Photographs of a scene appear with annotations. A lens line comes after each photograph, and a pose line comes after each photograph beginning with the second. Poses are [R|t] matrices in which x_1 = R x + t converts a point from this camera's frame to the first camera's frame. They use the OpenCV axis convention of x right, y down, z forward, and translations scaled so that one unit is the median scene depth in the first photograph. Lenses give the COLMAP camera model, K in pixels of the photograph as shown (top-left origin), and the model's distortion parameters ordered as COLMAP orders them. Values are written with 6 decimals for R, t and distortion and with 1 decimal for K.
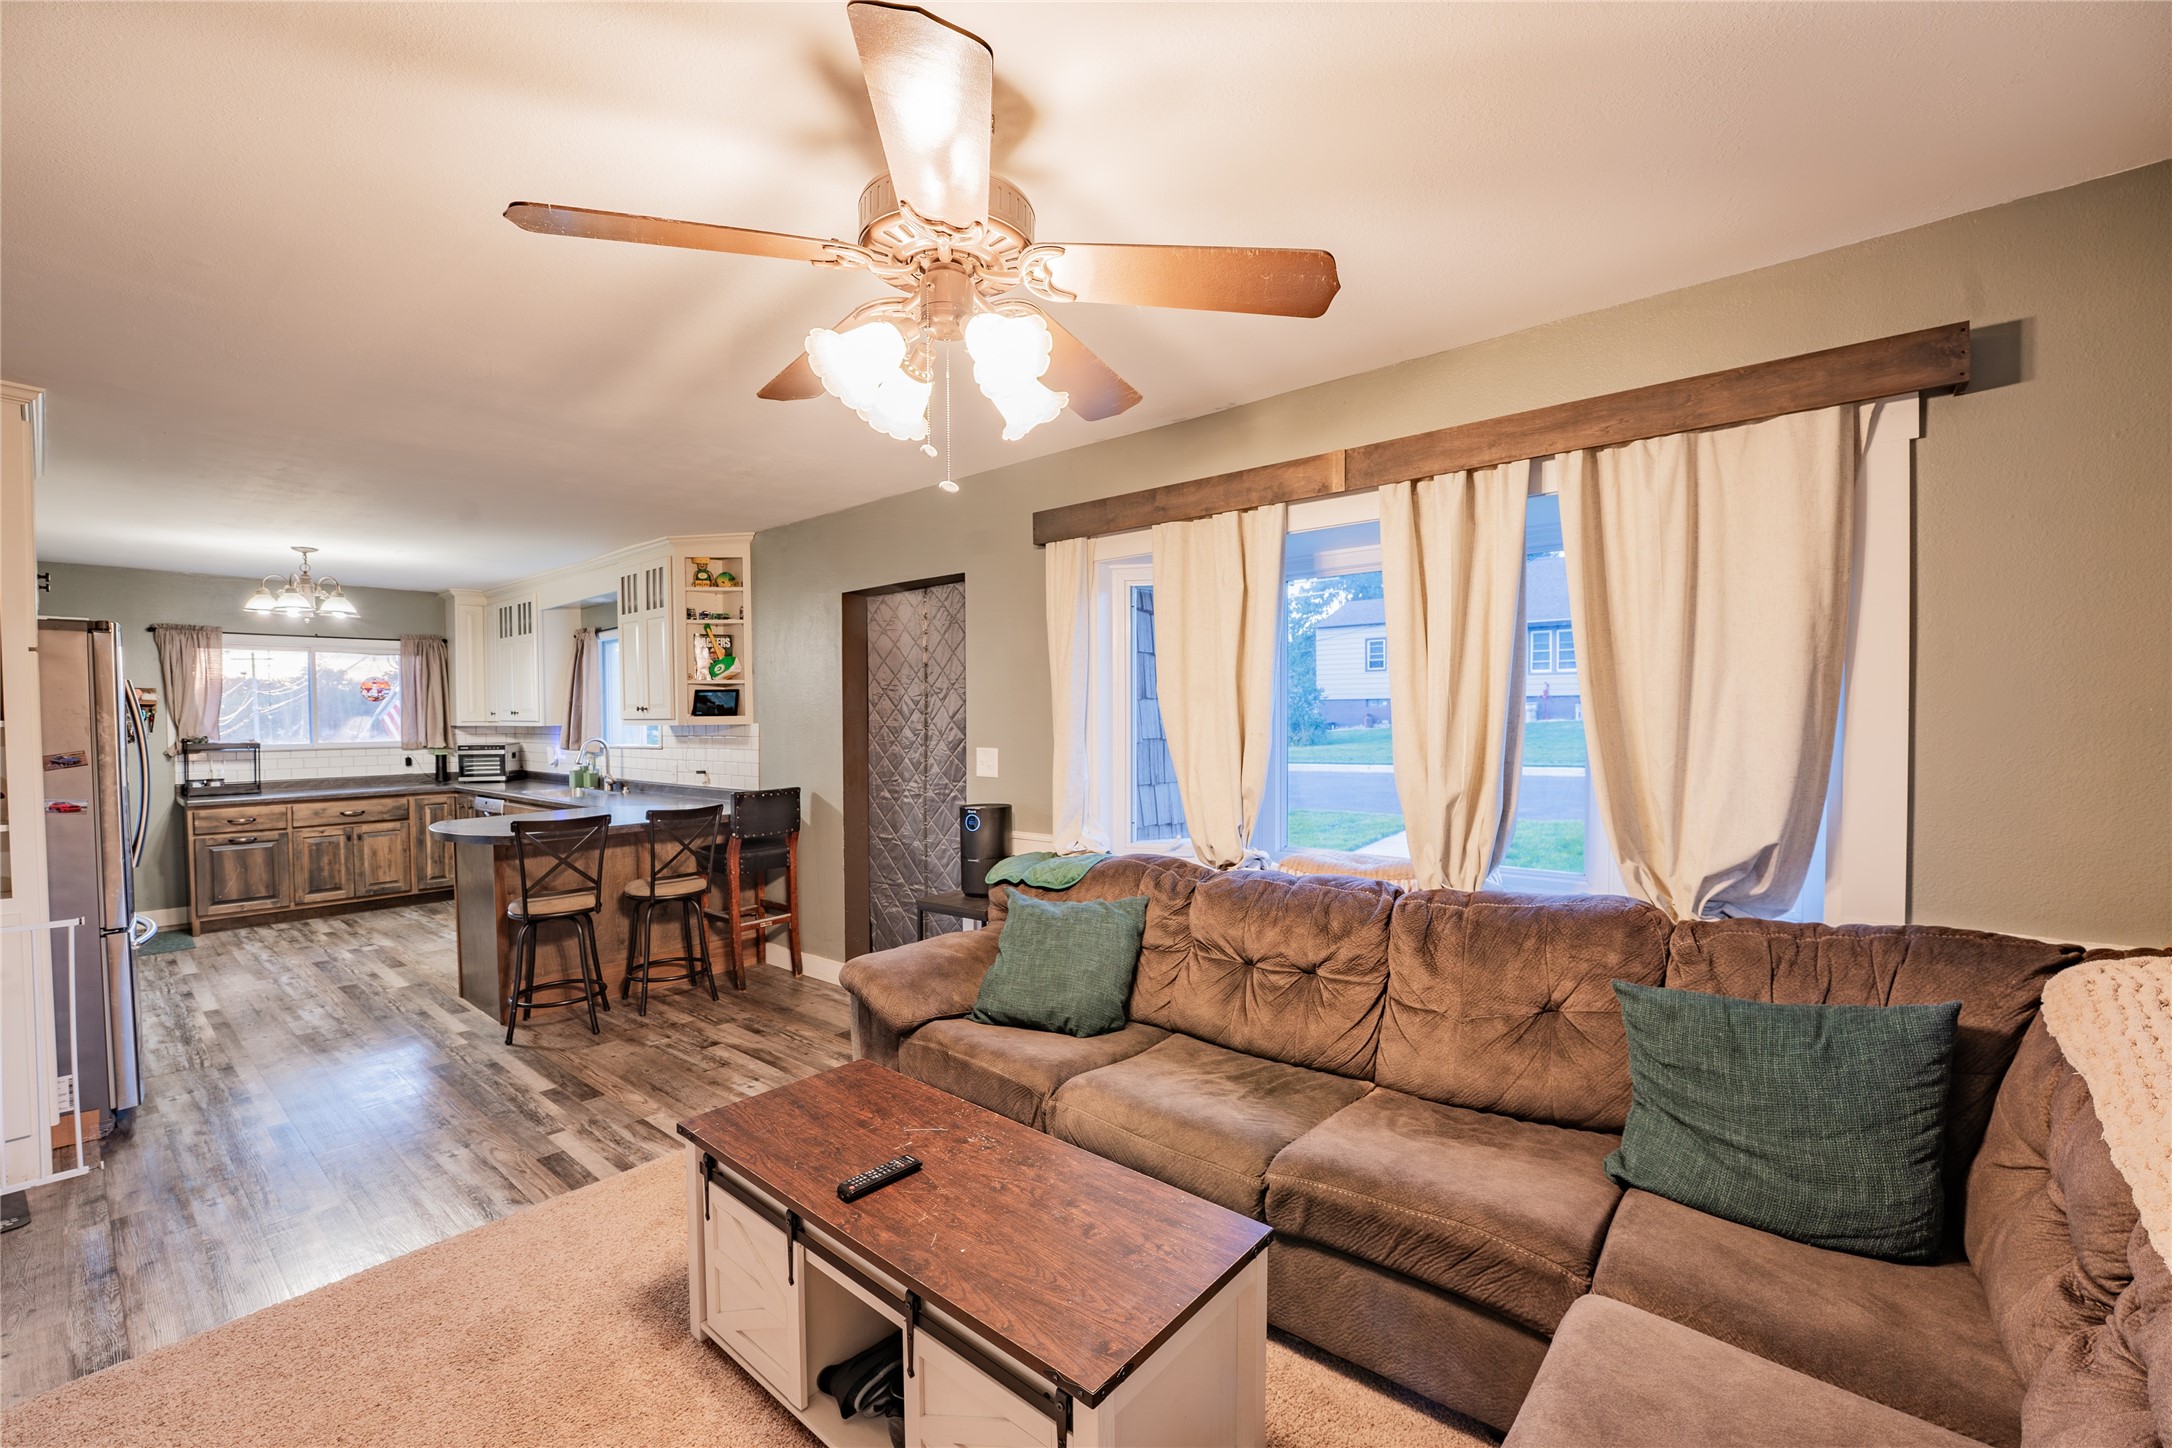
lens RADIAL K [[892.6, 0, 1086.0], [0, 892.6, 724.0], [0, 0, 1]] dist [-0.042671, 0.013087]
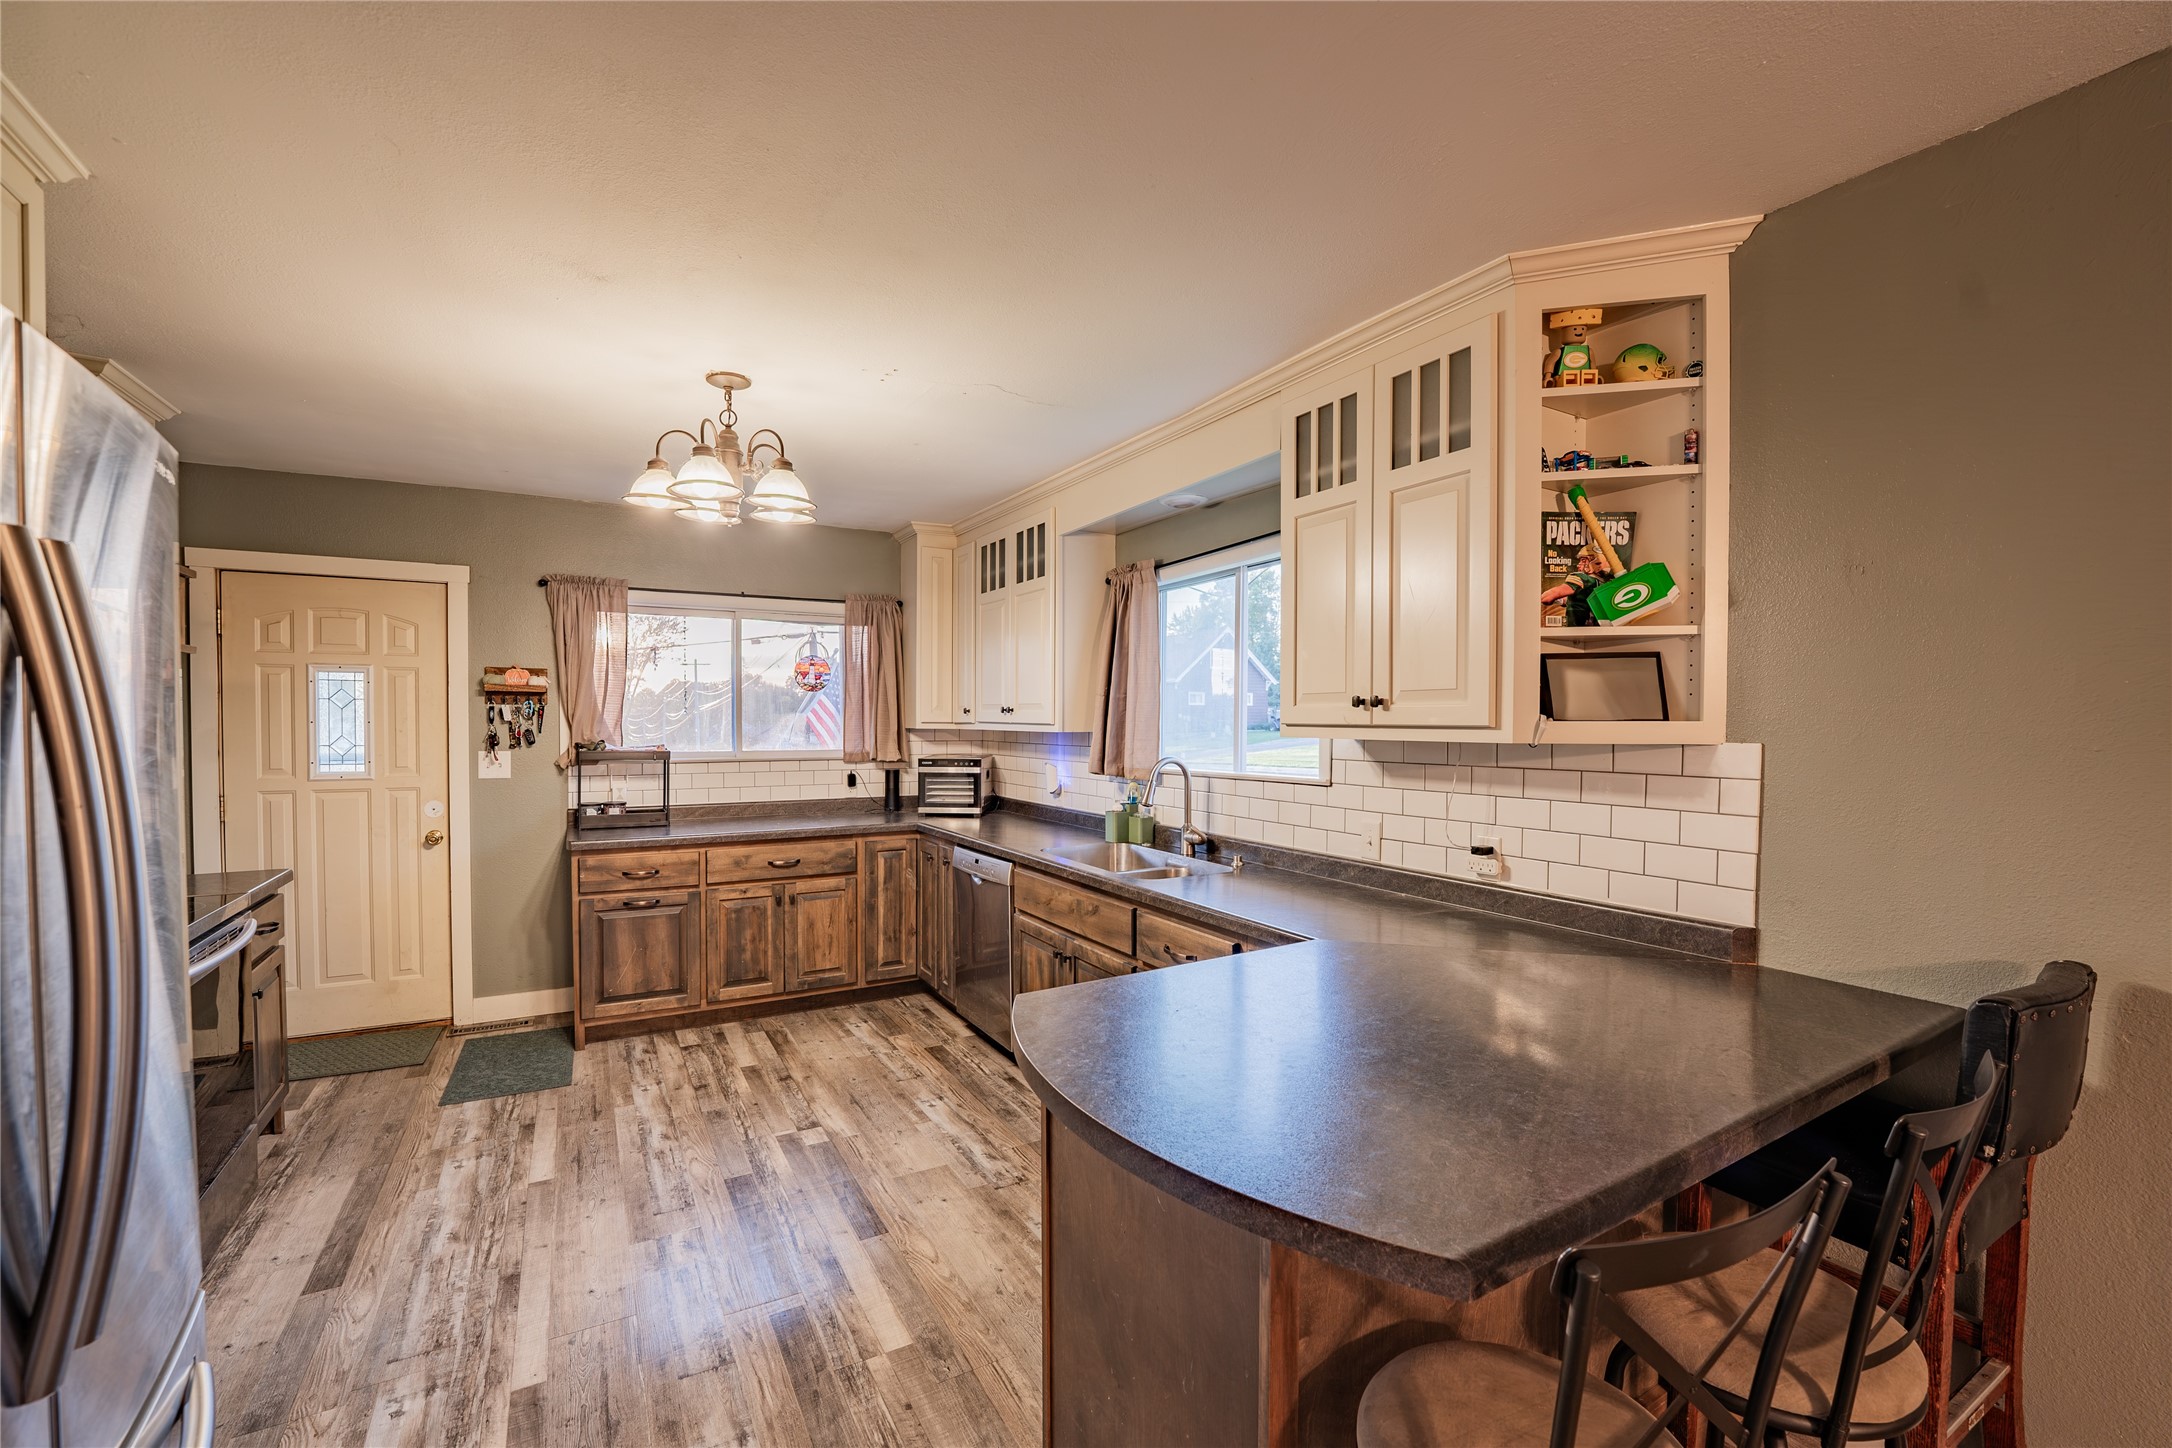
lens RADIAL K [[889.6, 0, 1086.0], [0, 889.6, 724.0], [0, 0, 1]] dist [0.000690, -0.000077]
pose [[0.939367, 0.014525, -0.342607, -0.409854], [-0.016201, 0.999867, -0.002030, -0.002713], [0.342532, 0.007457, 0.939477, 0.459305]]
